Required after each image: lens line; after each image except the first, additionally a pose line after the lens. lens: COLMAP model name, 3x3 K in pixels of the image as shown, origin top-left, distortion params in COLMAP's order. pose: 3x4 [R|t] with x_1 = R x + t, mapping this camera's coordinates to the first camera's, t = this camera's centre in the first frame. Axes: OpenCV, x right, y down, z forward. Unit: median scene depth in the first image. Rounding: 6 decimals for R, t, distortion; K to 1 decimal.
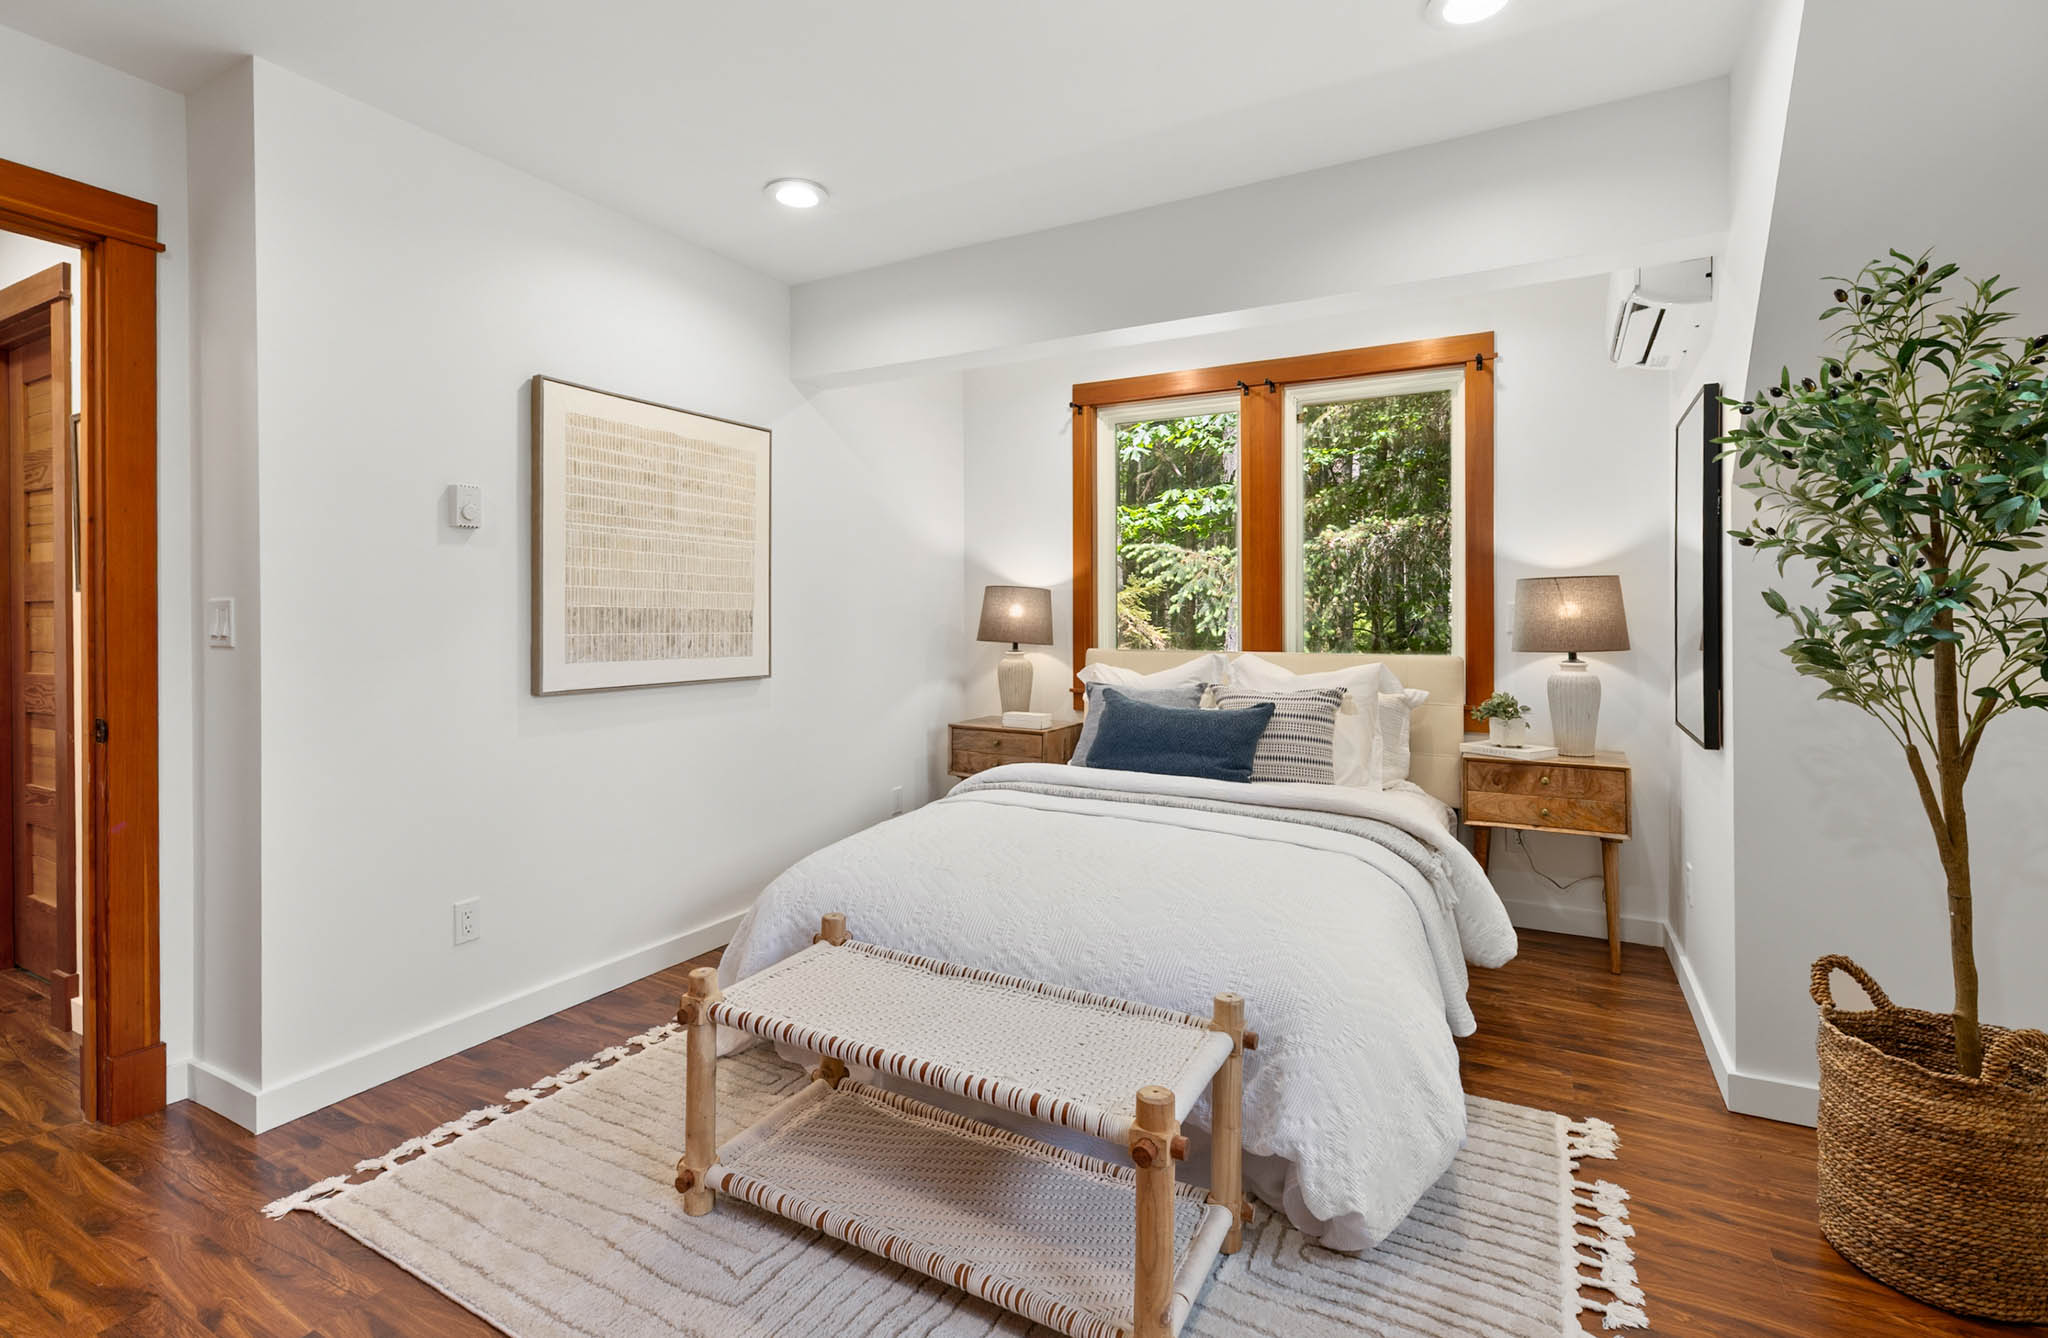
lens RADIAL K [[929.8, 0, 1024.0], [0, 929.8, 669.0], [0, 0, 1]] dist [0.002089, 0.000407]
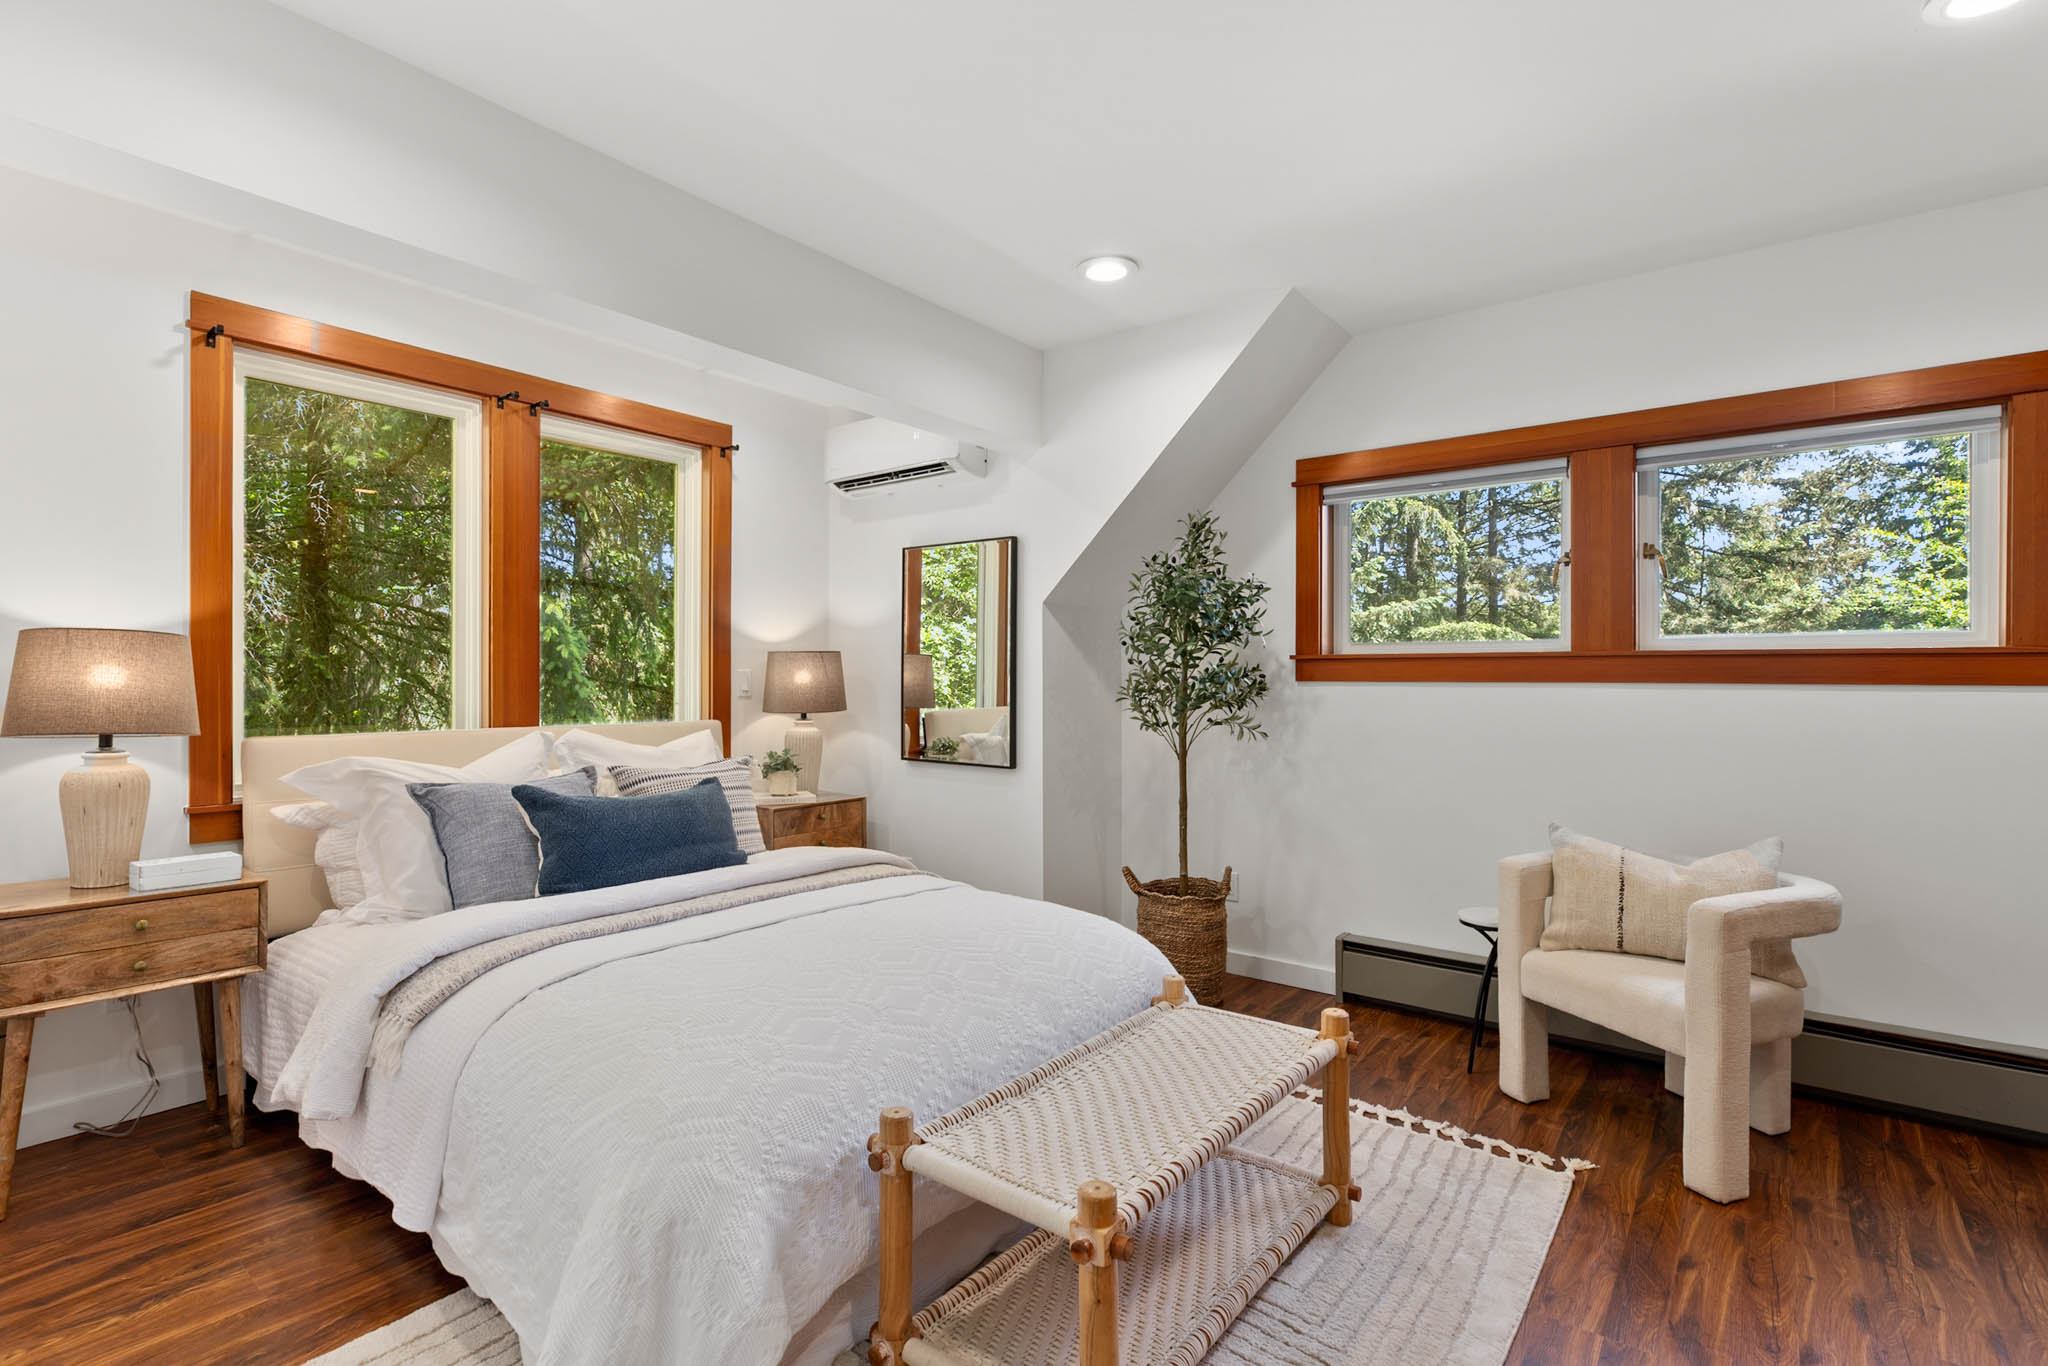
lens RADIAL K [[970.7, 0, 1024.0], [0, 970.7, 683.0], [0, 0, 1]] dist [-0.002840, -0.000305]
pose [[0.156161, 0.001300, 0.987731, -0.818902], [0.062491, 0.997983, -0.011194, -0.033627], [-0.985753, 0.063472, 0.155764, 0.703932]]
